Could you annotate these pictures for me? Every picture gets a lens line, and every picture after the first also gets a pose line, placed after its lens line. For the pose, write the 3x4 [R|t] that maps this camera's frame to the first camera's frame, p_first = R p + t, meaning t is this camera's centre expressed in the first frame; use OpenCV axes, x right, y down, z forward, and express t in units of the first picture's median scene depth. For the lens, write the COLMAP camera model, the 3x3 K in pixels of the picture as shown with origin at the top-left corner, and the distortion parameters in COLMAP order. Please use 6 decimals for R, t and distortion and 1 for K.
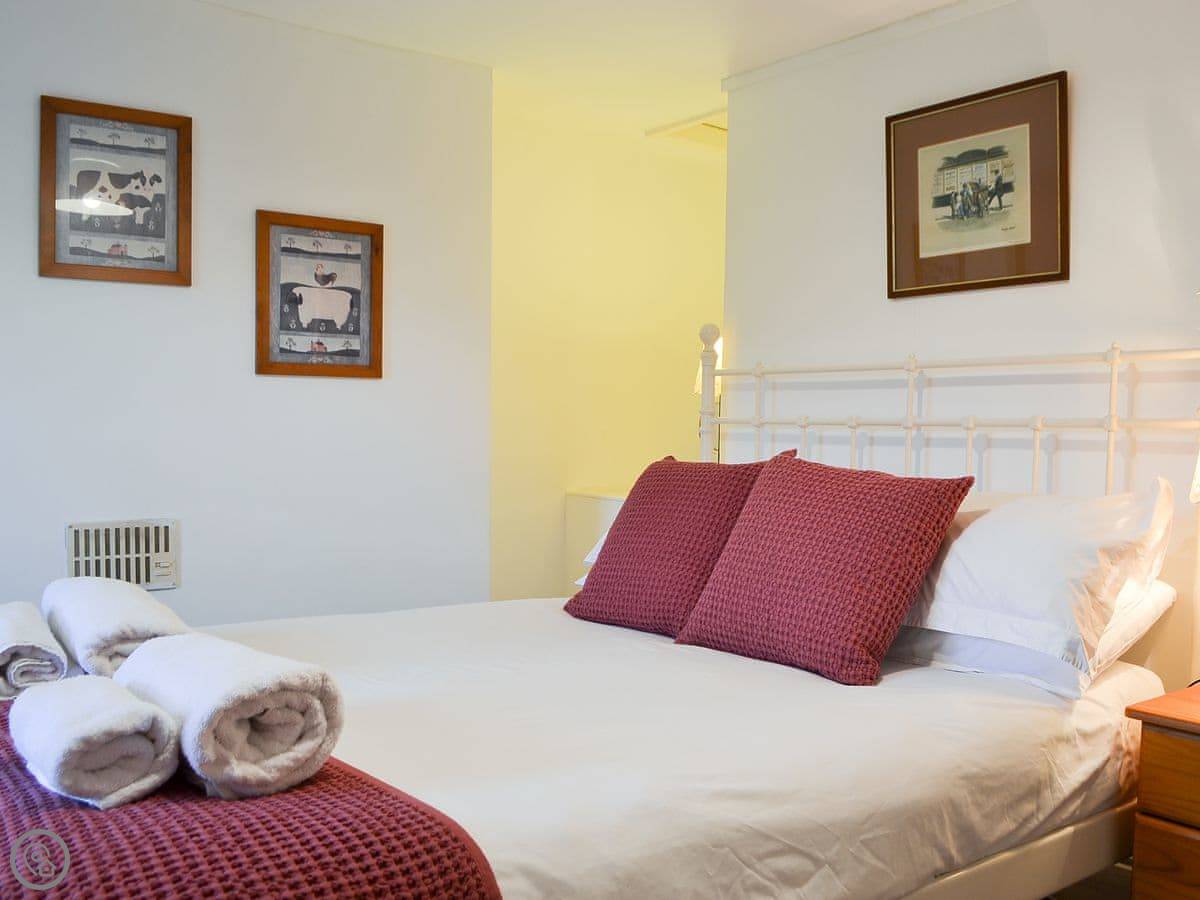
lens RADIAL K [[1107.2, 0, 600.0], [0, 1107.2, 450.0], [0, 0, 1]] dist [-0.053843, -0.019082]
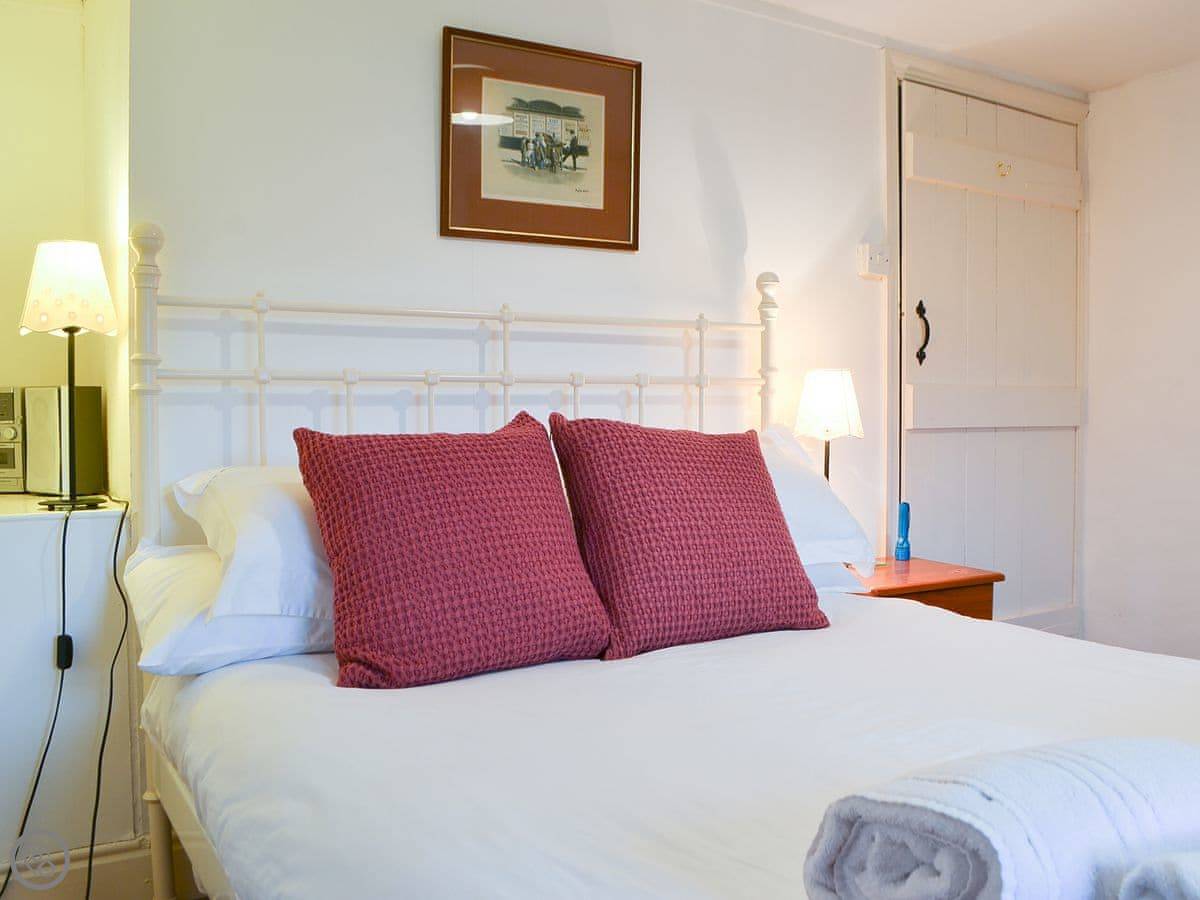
lens RADIAL K [[1148.5, 0, 600.0], [0, 1148.5, 450.0], [0, 0, 1]] dist [-0.094838, -0.007991]
pose [[0.077228, -0.061593, 0.995109, -0.636113], [0.017339, 0.998022, 0.060428, -0.021256], [-0.996863, 0.012588, 0.078143, 0.809581]]
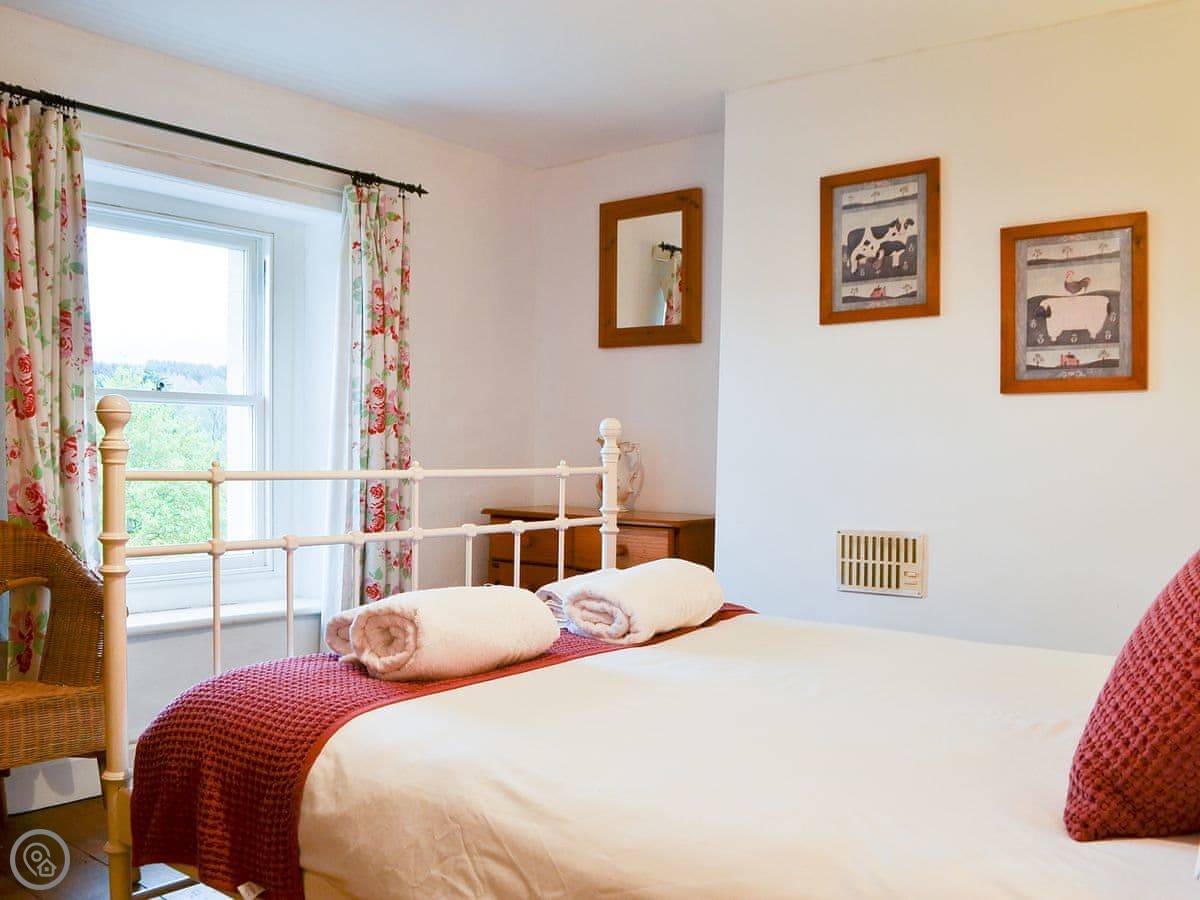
lens RADIAL K [[1107.2, 0, 600.0], [0, 1107.2, 450.0], [0, 0, 1]] dist [-0.053843, -0.019082]
pose [[0.245302, -0.011935, -0.969373, 0.597333], [-0.024191, 0.999537, -0.018428, 0.009185], [0.969145, 0.027970, 0.244900, 0.438546]]
